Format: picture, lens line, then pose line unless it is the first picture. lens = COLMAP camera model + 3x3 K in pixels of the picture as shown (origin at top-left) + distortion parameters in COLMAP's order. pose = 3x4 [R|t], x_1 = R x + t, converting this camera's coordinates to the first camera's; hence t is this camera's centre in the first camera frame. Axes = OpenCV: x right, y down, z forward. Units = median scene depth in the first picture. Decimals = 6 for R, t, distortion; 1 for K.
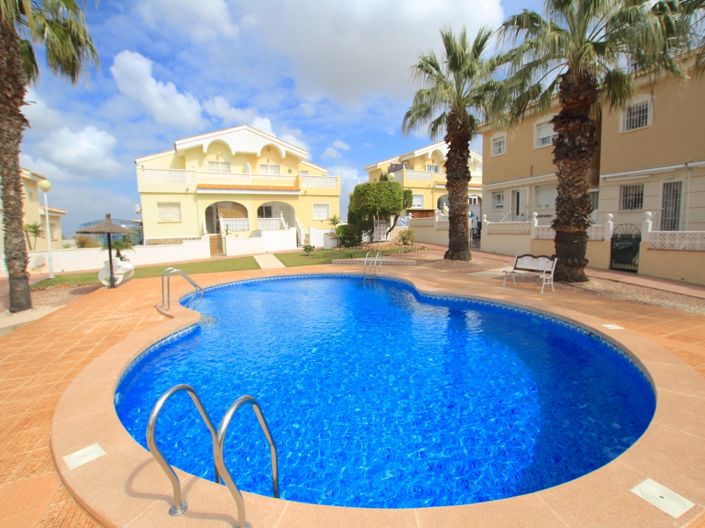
lens RADIAL K [[330.8, 0, 352.0], [0, 330.8, 262.4], [0, 0, 1]] dist [-0.031115, 0.004395]
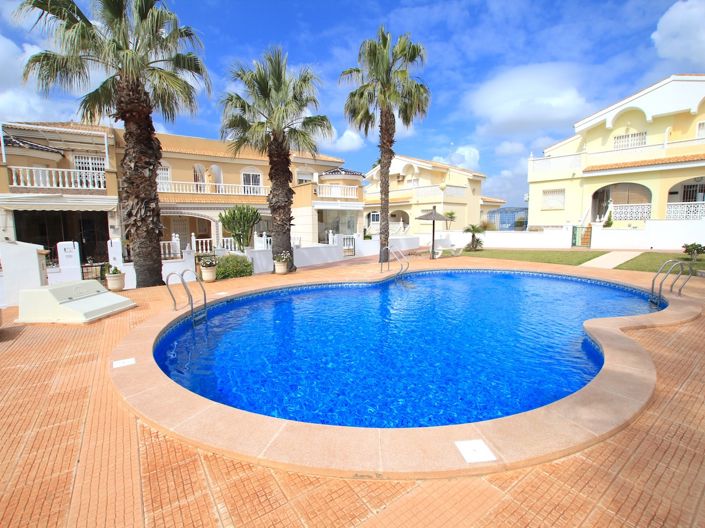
lens RADIAL K [[330.8, 0, 348.5], [0, 330.8, 263.7], [0, 0, 1]] dist [-0.031115, 0.004395]
pose [[0.233269, 0.139368, -0.962373, 0.271685], [-0.092070, 0.988396, 0.120820, -0.020295], [0.968044, 0.060422, 0.243393, 0.149486]]
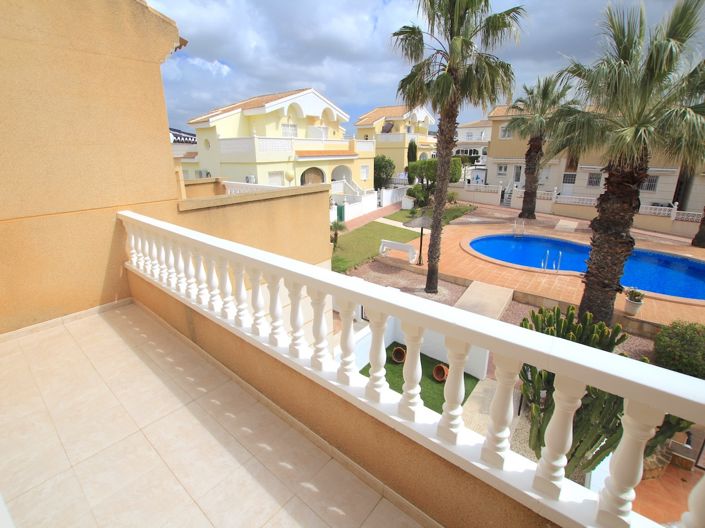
lens RADIAL K [[330.8, 0, 347.4], [0, 330.8, 257.9], [0, 0, 1]] dist [-0.031115, 0.004395]
pose [[0.878108, -0.131062, 0.460163, -0.816062], [0.033779, 0.976333, 0.213617, -0.124274], [-0.477270, -0.172035, 0.861753, -0.027612]]
